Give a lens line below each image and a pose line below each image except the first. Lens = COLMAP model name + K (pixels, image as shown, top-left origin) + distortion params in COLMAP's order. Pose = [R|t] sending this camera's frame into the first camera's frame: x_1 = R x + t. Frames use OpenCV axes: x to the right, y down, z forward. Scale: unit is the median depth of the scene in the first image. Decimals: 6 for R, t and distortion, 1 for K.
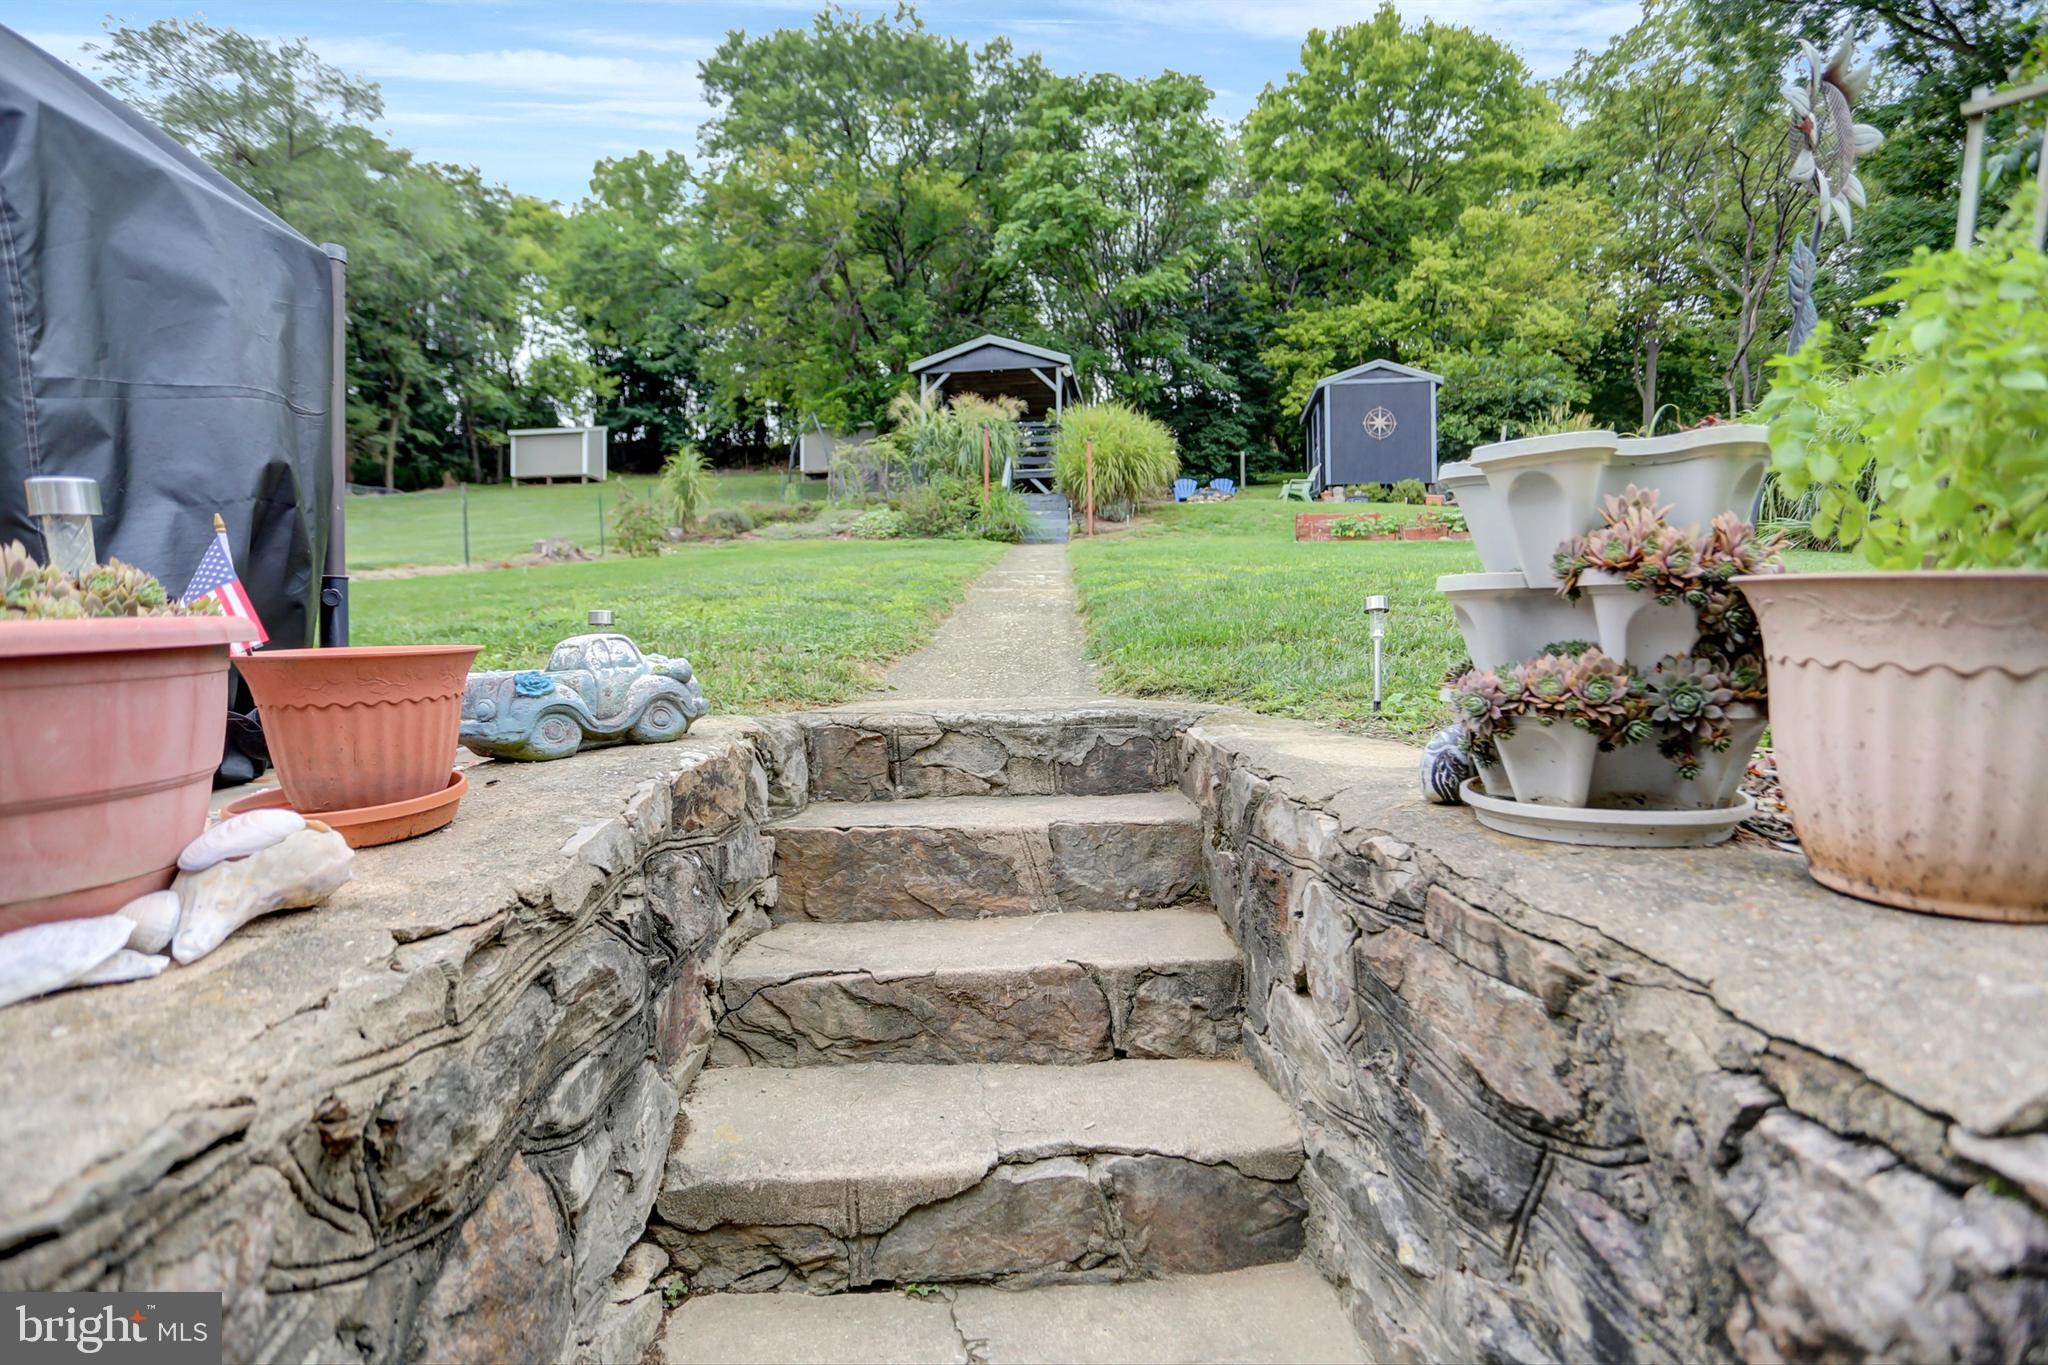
lens RADIAL K [[1029.4, 0, 1024.0], [0, 1029.4, 682.5], [0, 0, 1]] dist [-0.078516, 0.035534]
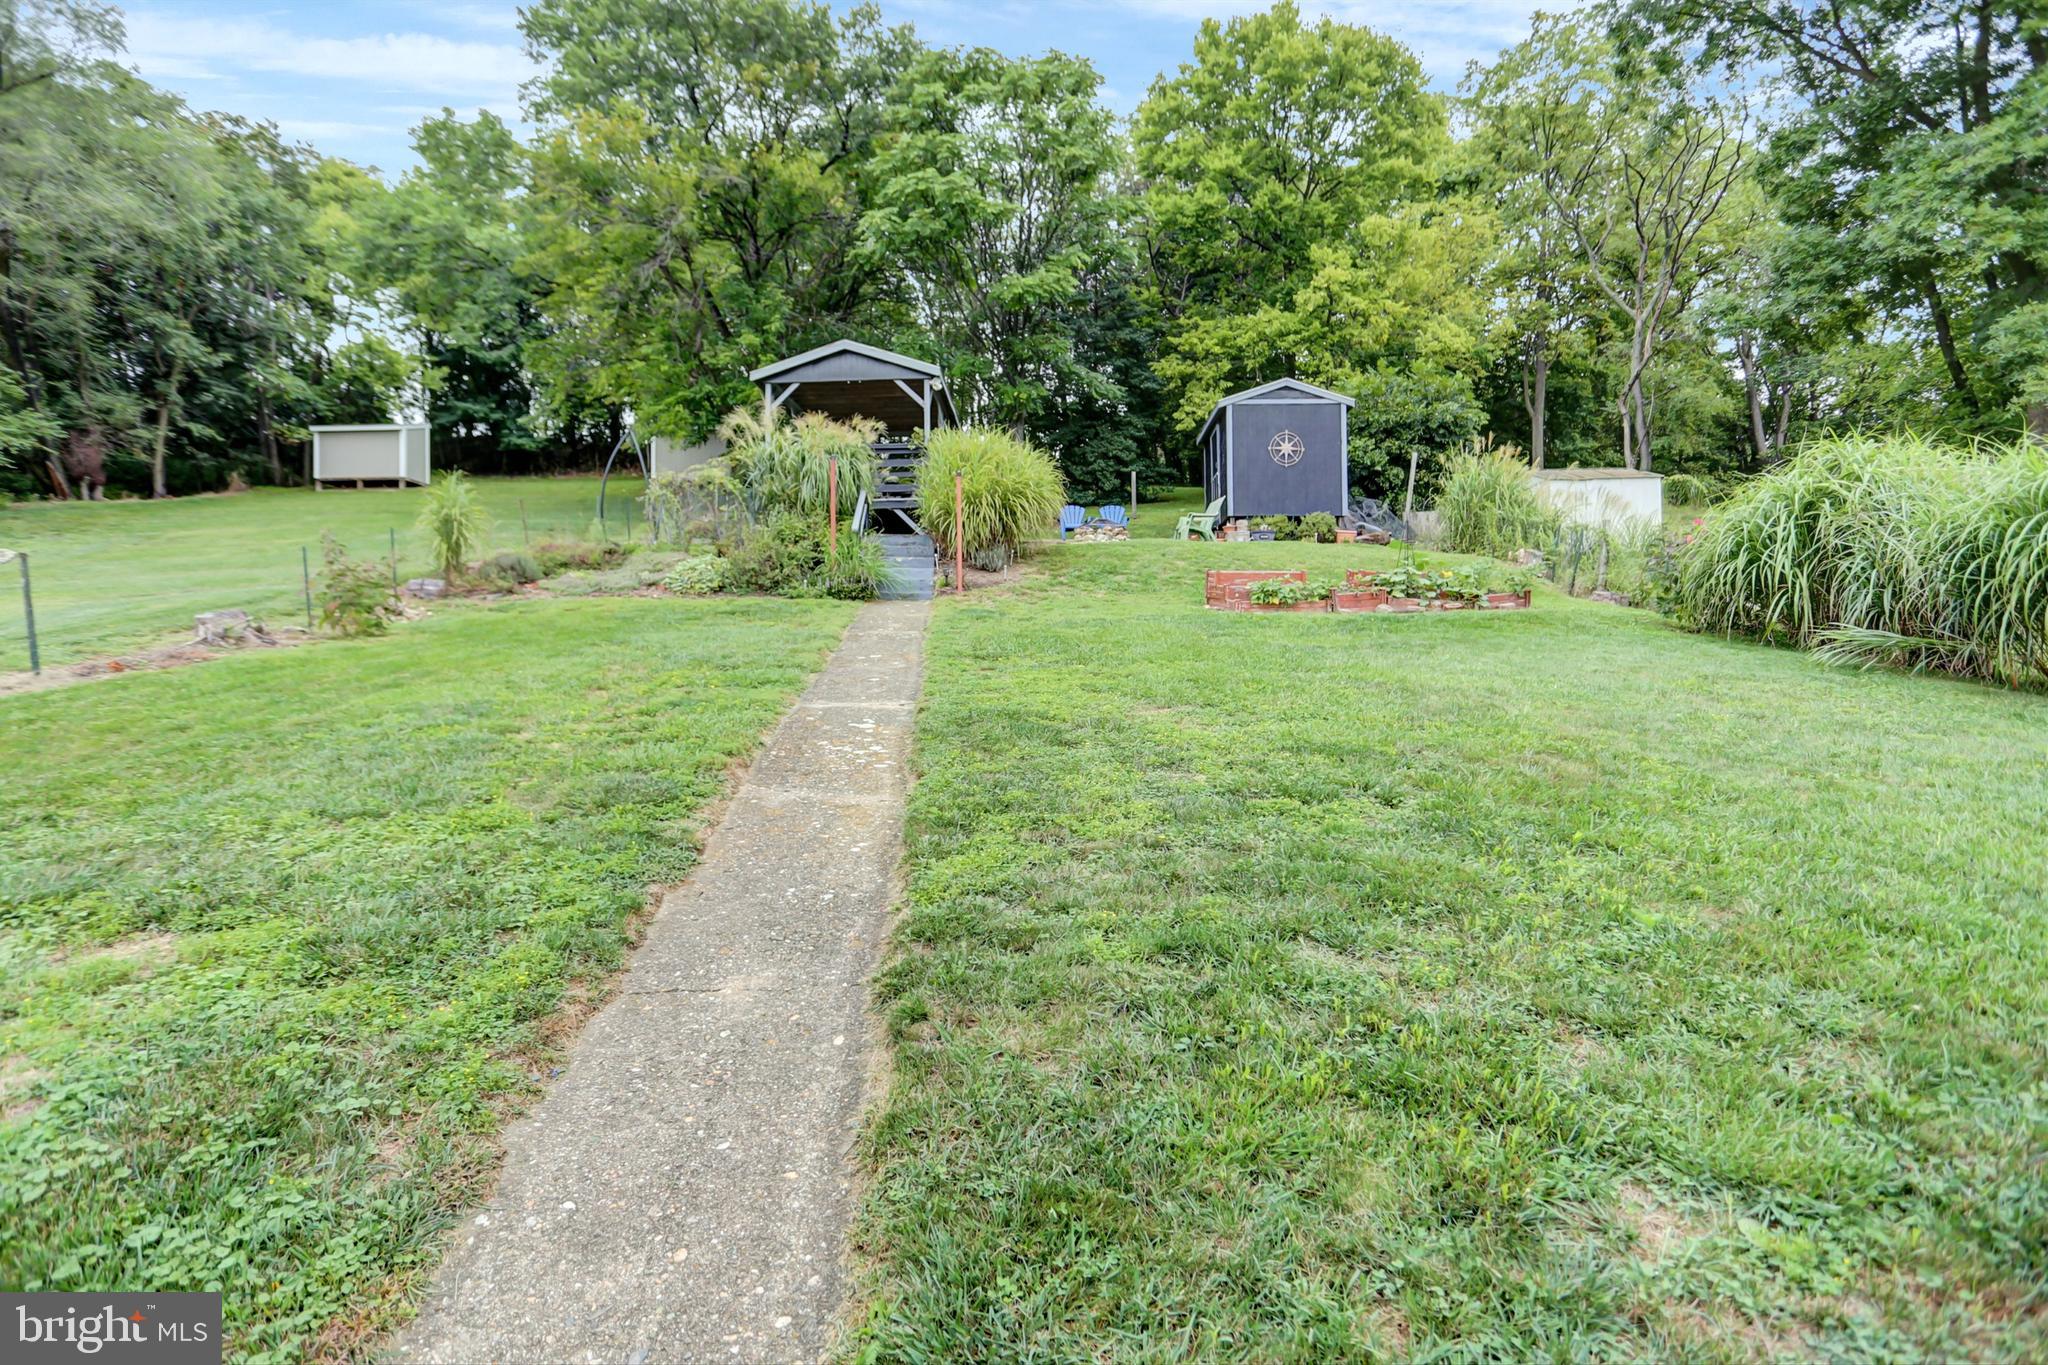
lens RADIAL K [[1024.7, 0, 1024.0], [0, 1024.7, 682.5], [0, 0, 1]] dist [-0.080939, 0.038343]
pose [[0.993716, -0.003591, 0.111871, 0.011982], [0.002964, 0.999979, 0.005767, -0.038301], [-0.111889, -0.005399, 0.993706, 0.091847]]
